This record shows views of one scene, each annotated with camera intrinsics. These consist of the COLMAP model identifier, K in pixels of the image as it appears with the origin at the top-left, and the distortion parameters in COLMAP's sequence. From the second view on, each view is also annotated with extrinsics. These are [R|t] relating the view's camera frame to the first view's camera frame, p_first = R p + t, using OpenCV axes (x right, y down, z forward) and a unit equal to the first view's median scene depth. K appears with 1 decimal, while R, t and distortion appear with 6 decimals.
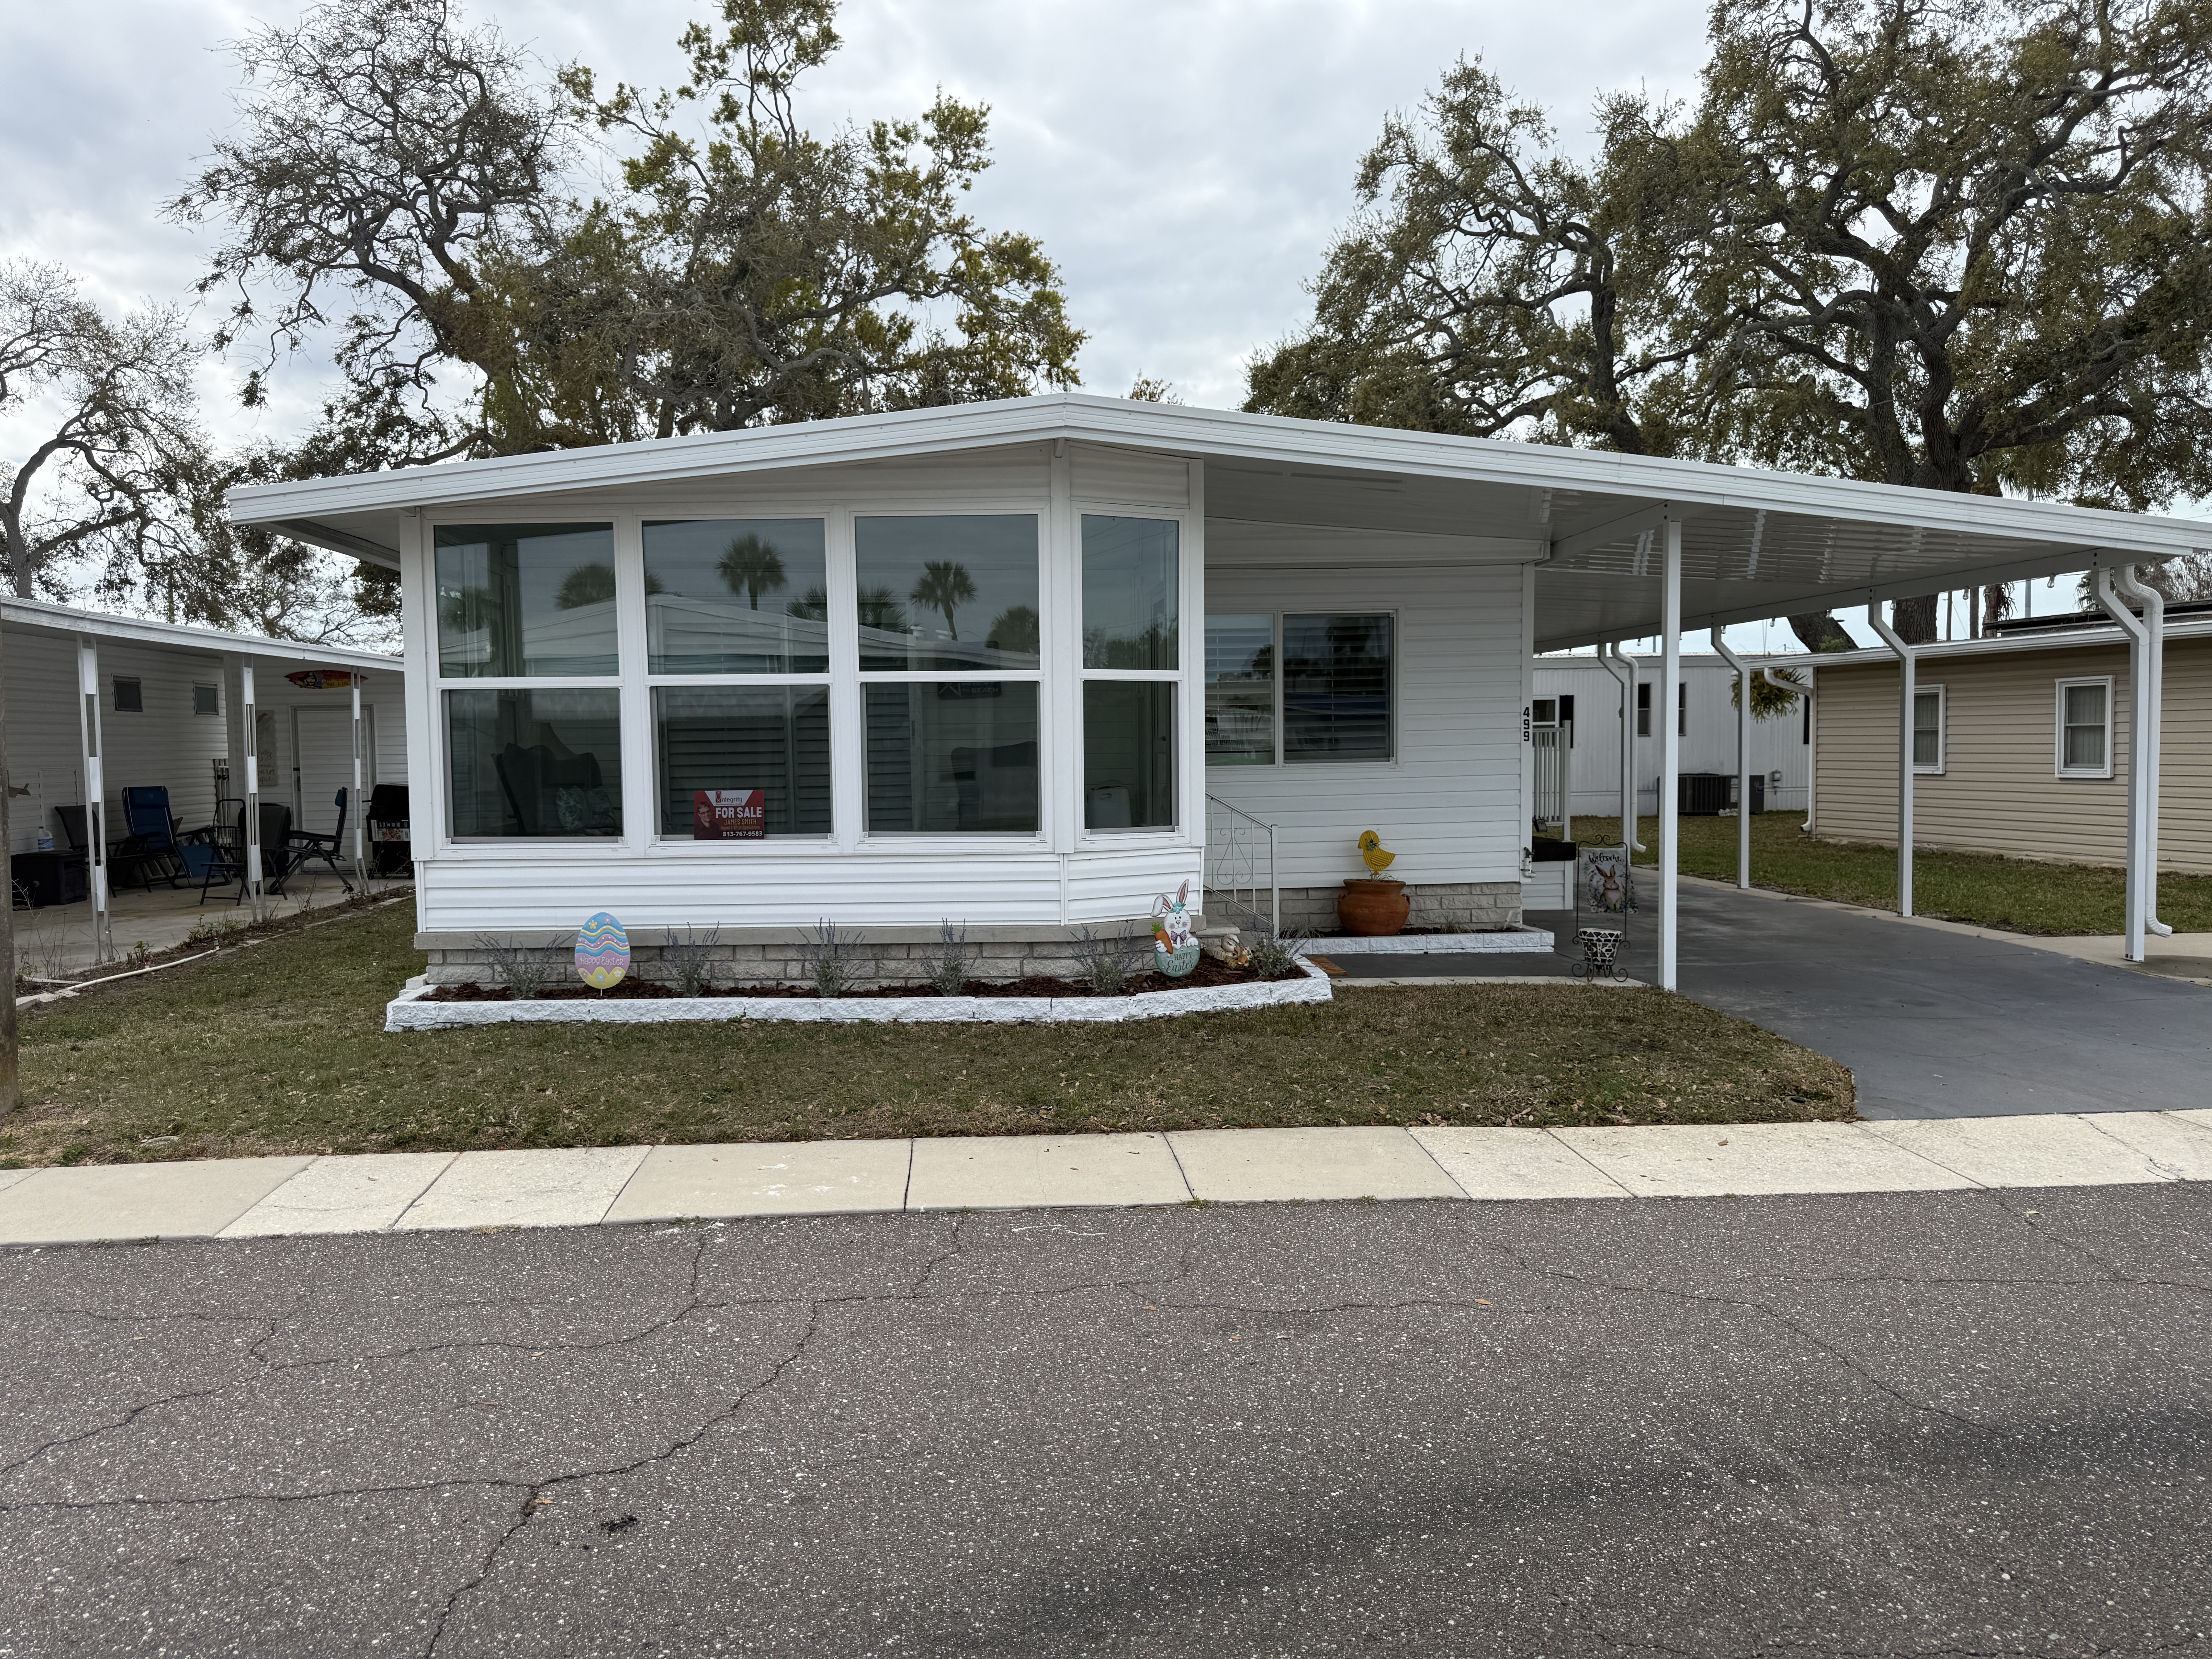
lens RADIAL K [[1526.5, 0, 1106.0], [0, 1526.5, 829.5], [0, 0, 1]] dist [0.177414, -0.271084]
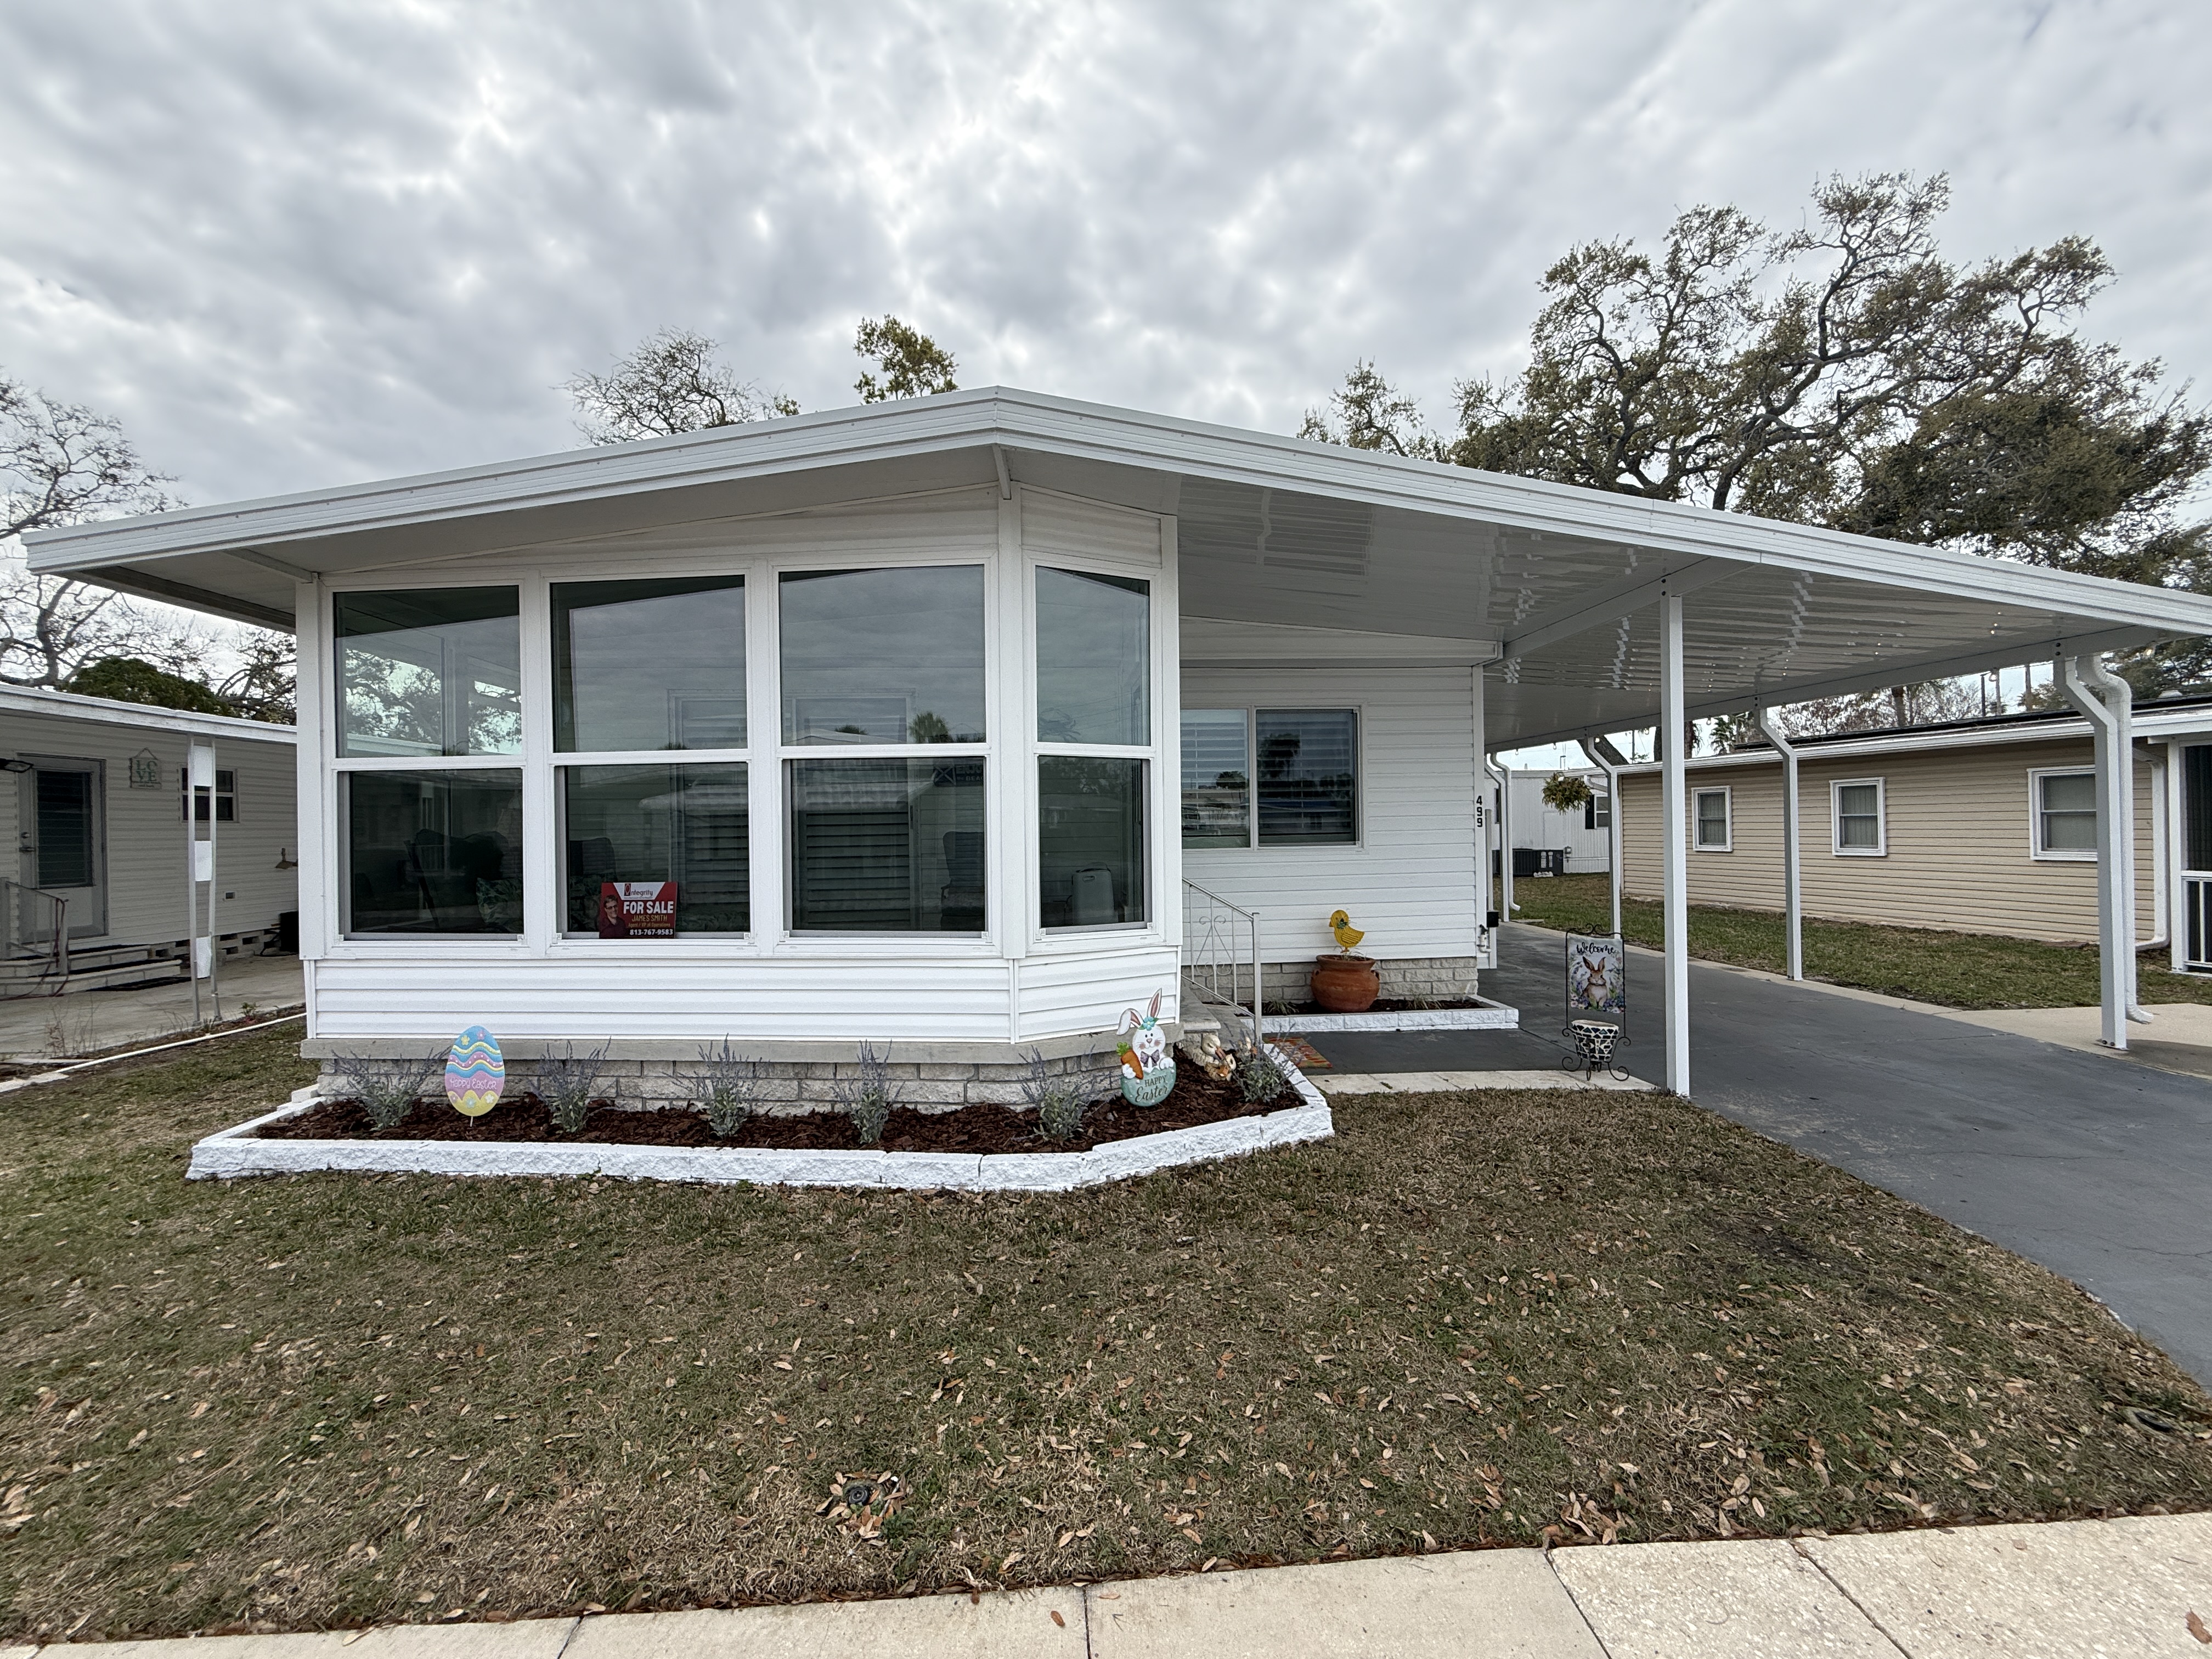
lens RADIAL K [[890.5, 0, 1106.0], [0, 890.5, 829.5], [0, 0, 1]] dist [-0.000339, -0.000028]
pose [[0.999543, 0.000605, -0.030212, 0.037018], [-0.002193, 0.998616, -0.052539, -0.028855], [0.030138, 0.052581, 0.998162, 0.490730]]
